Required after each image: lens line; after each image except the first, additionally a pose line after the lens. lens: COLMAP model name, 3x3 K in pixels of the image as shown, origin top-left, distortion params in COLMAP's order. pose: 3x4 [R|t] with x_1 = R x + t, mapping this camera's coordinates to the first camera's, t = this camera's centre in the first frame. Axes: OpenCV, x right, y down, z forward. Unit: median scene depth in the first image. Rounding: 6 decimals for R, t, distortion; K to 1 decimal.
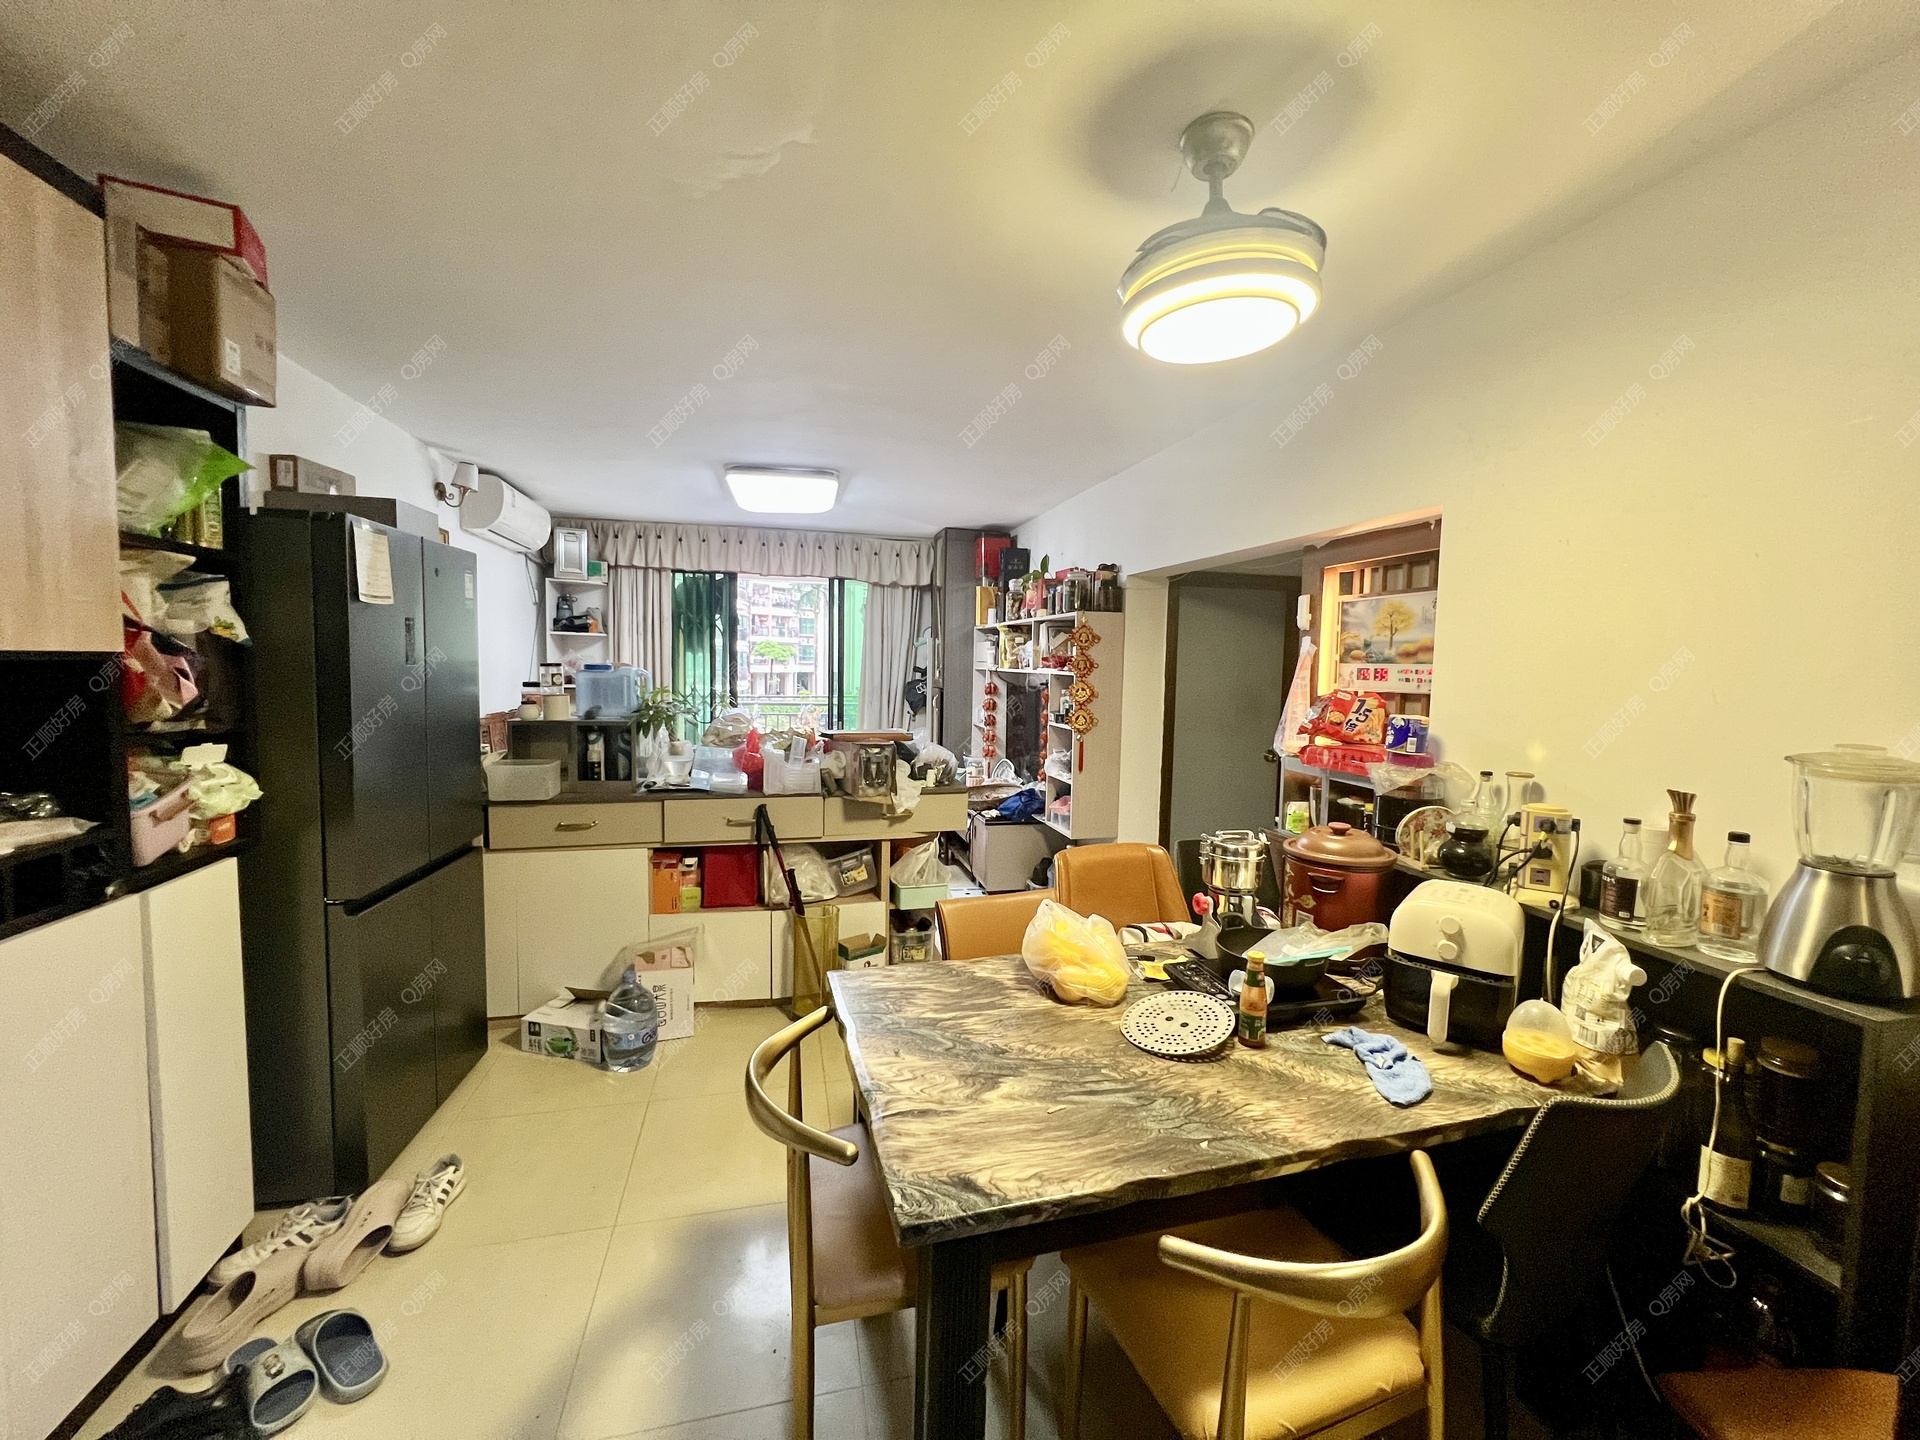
lens RADIAL K [[766.8, 0, 959.6], [0, 766.8, 720.4], [0, 0, 1]] dist [-0.000896, 0.000606]
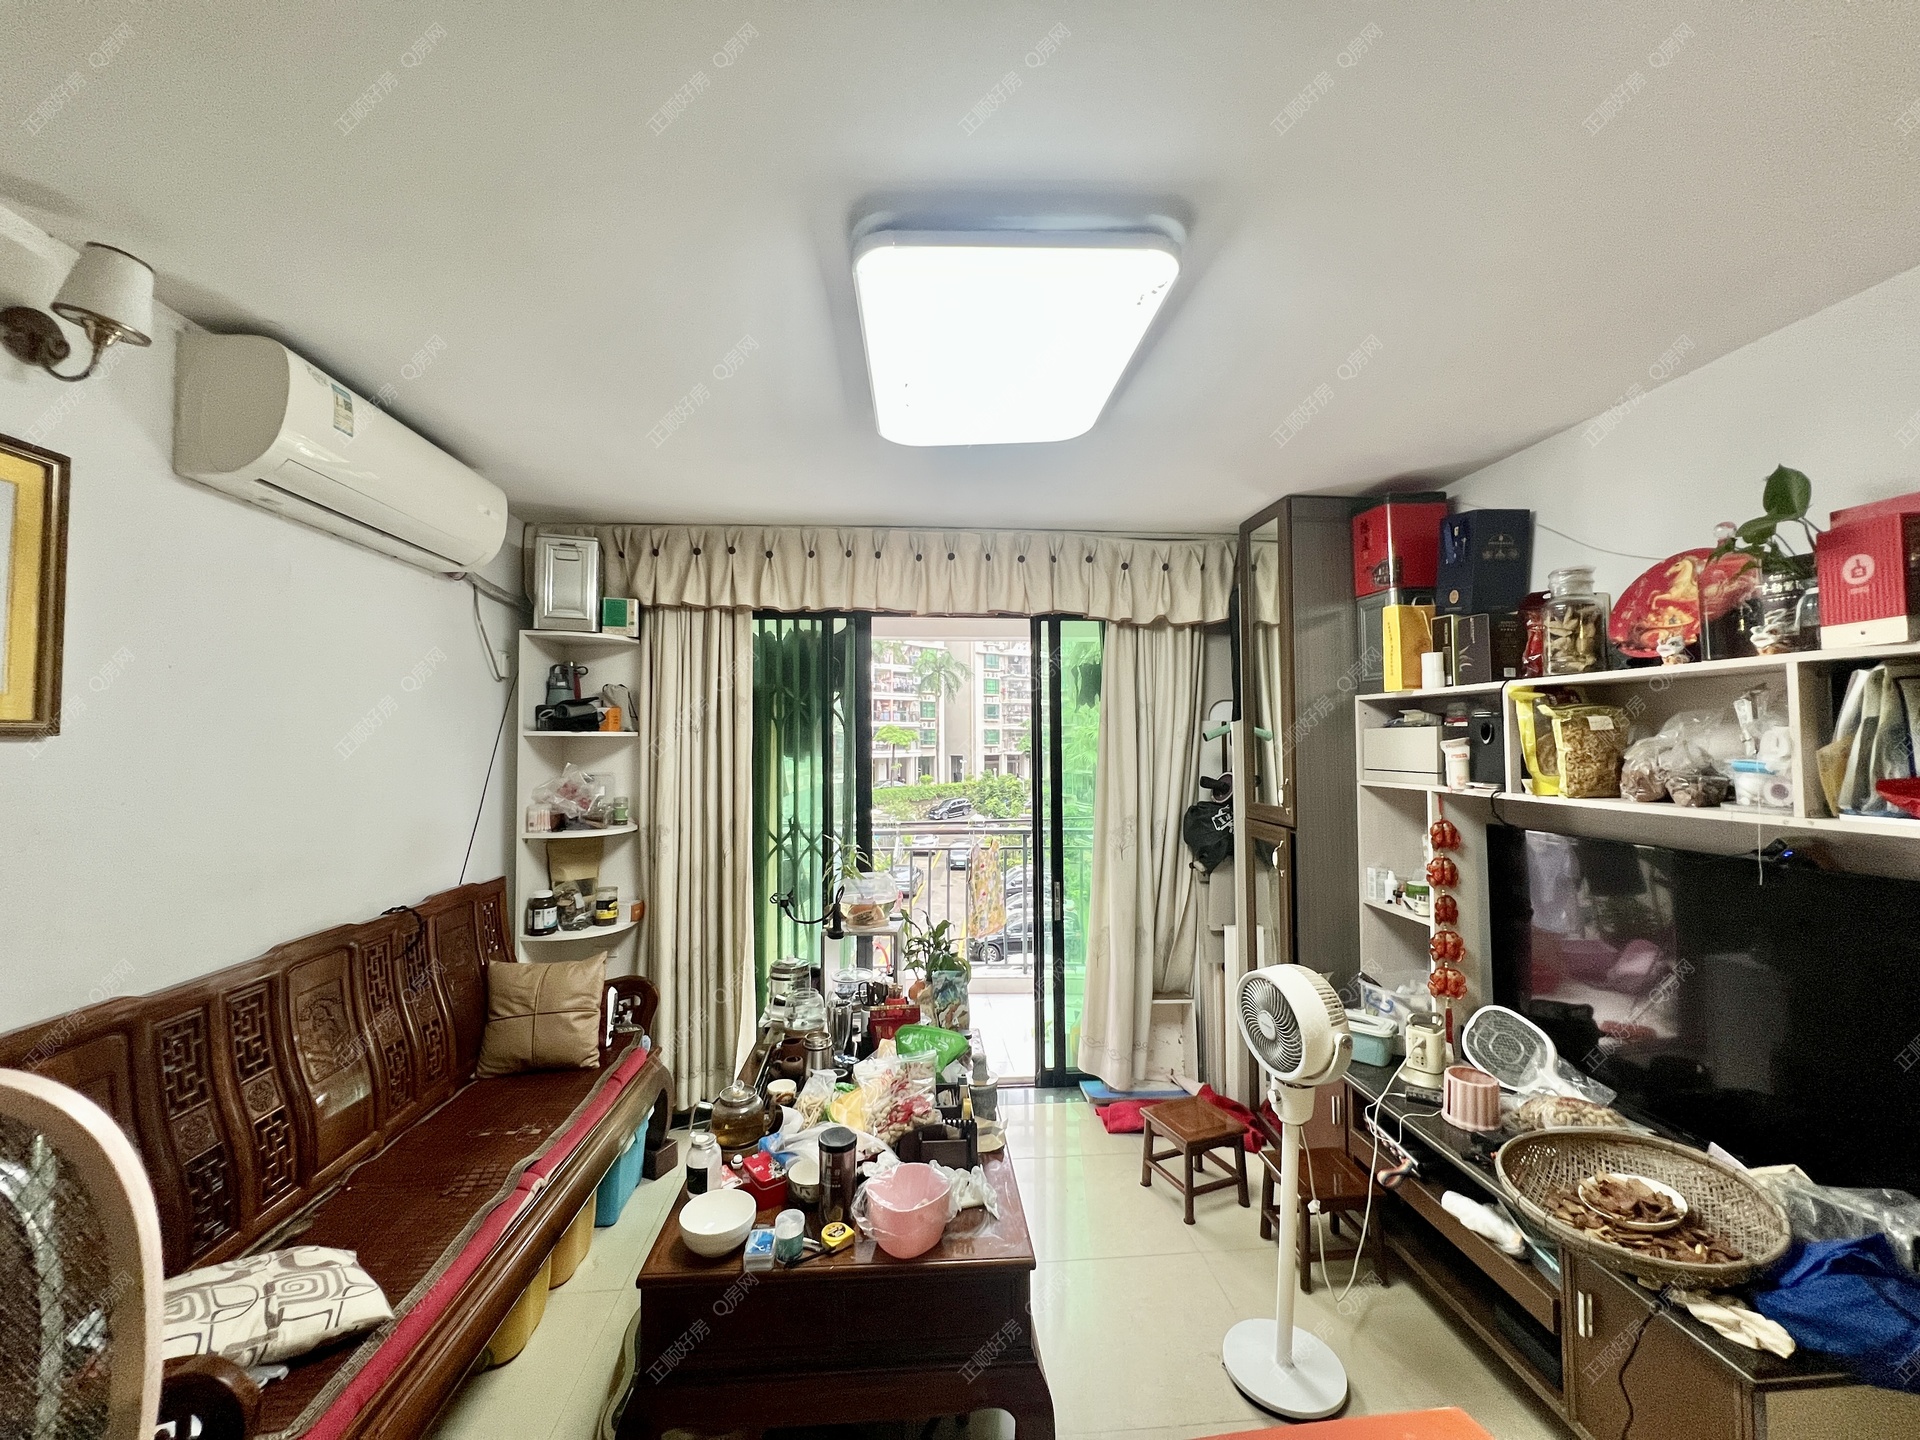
lens RADIAL K [[766.8, 0, 955.7], [0, 766.8, 709.0], [0, 0, 1]] dist [-0.000896, 0.000606]
pose [[0.987509, -0.031562, -0.154371, -0.531729], [0.012877, 0.992621, -0.120570, -0.209024], [0.157038, 0.117076, 0.980628, 1.728364]]
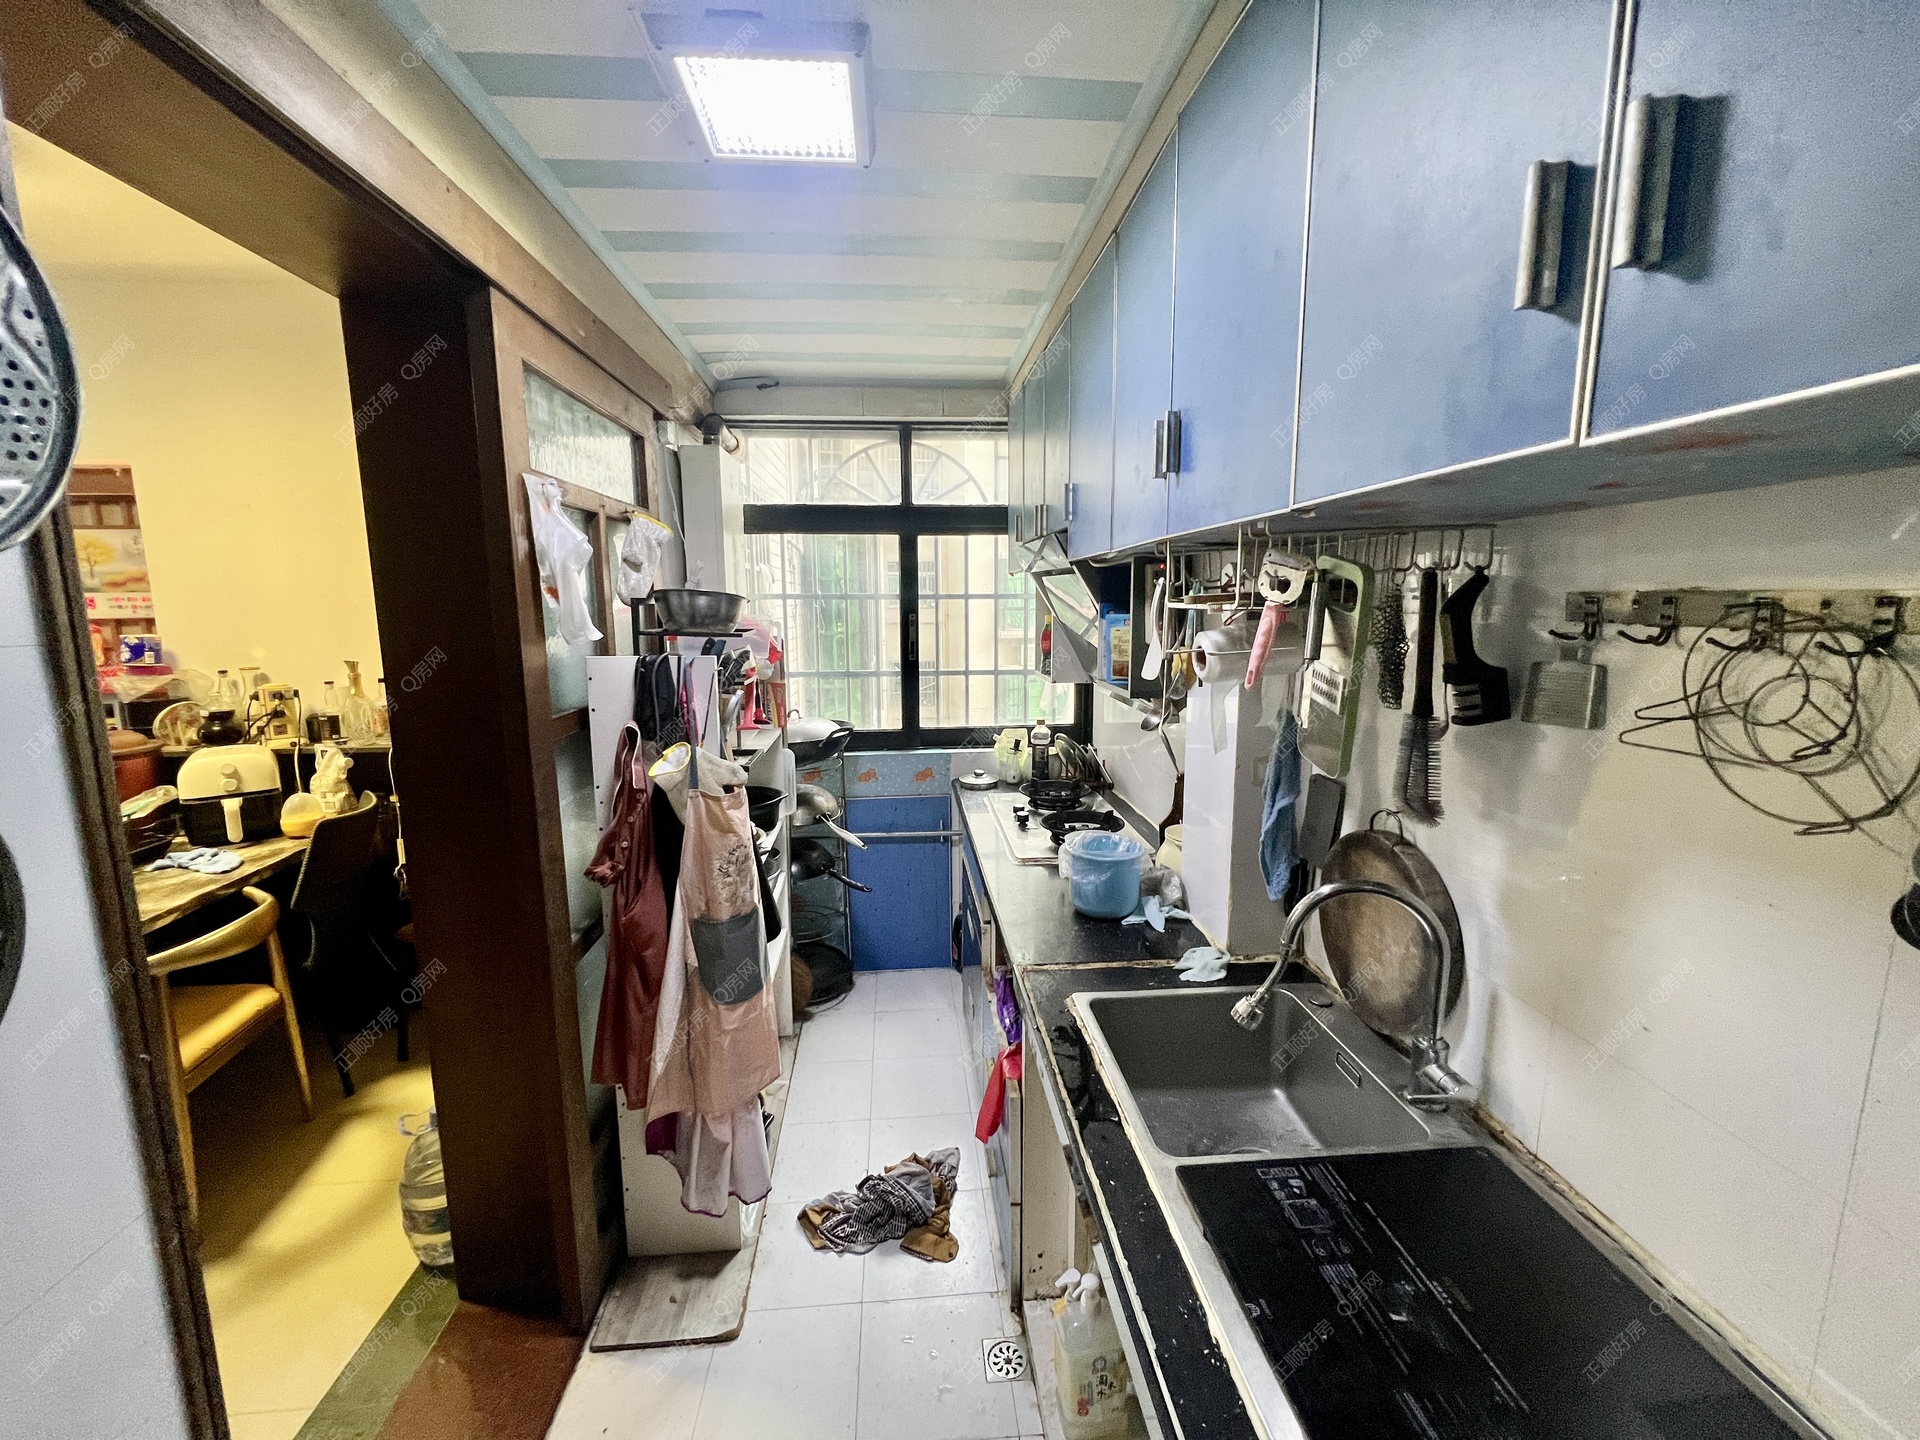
lens RADIAL K [[766.8, 0, 948.5], [0, 766.8, 714.8], [0, 0, 1]] dist [-0.000896, 0.000606]
pose [[0.159713, -0.163308, 0.973562, -0.364301], [0.084176, 0.984882, 0.151398, 0.037498], [-0.983568, 0.057770, 0.171045, -0.408283]]
